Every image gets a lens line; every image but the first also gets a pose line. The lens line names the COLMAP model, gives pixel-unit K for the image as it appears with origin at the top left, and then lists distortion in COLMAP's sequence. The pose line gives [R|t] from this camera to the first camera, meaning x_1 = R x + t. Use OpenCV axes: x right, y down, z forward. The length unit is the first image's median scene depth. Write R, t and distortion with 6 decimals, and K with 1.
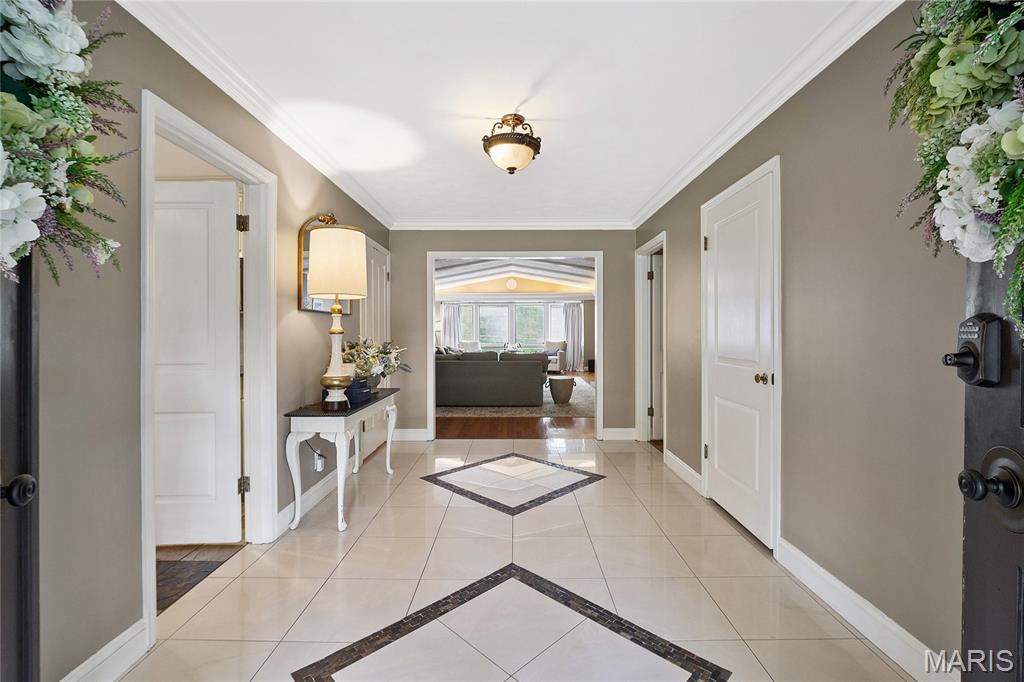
lens RADIAL K [[445.6, 0, 519.1], [0, 445.6, 336.7], [0, 0, 1]] dist [-0.010979, -0.000527]
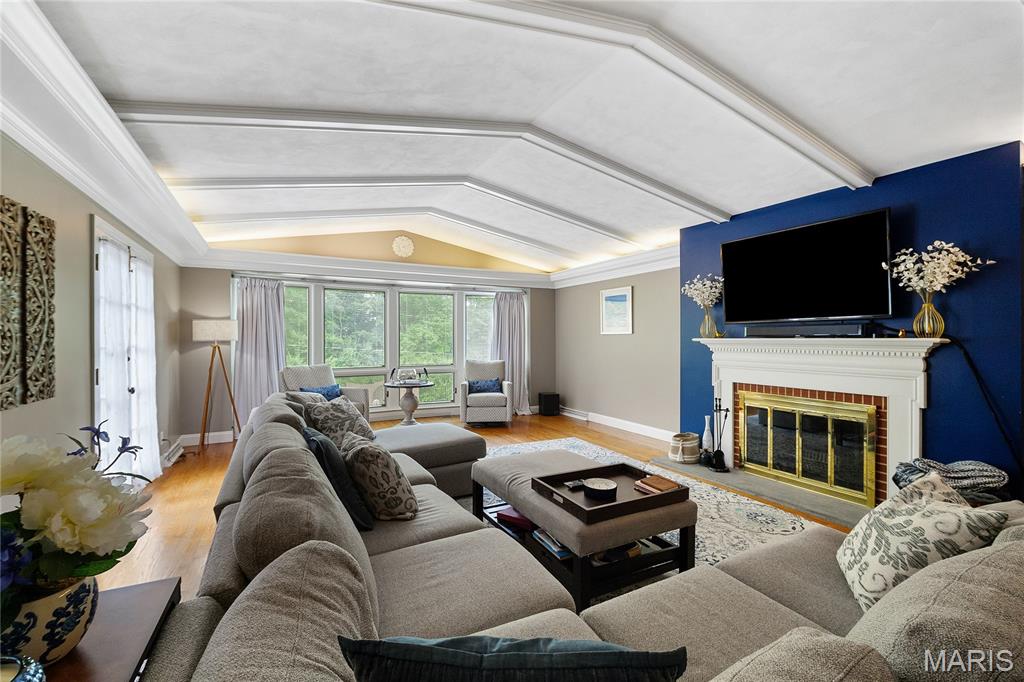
lens RADIAL K [[445.6, 0, 519.1], [0, 445.6, 336.7], [0, 0, 1]] dist [-0.010979, -0.000527]
pose [[0.882960, 0.008862, 0.469365, -0.133000], [-0.005162, 0.999945, -0.009170, -0.014979], [-0.469420, 0.005674, 0.882957, 0.508960]]
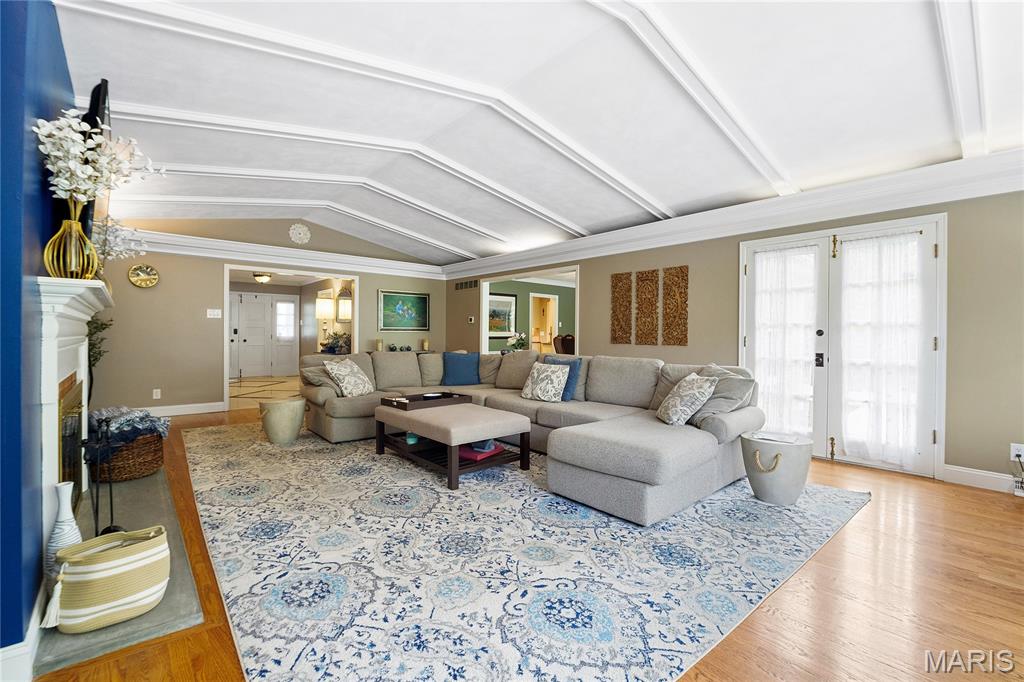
lens RADIAL K [[445.6, 0, 519.1], [0, 445.6, 336.7], [0, 0, 1]] dist [-0.010979, -0.000527]
pose [[-0.751958, 0.002004, -0.659208, 0.135813], [-0.004839, 0.999952, 0.008560, -0.002785], [0.659194, 0.009626, -0.751912, 0.919953]]
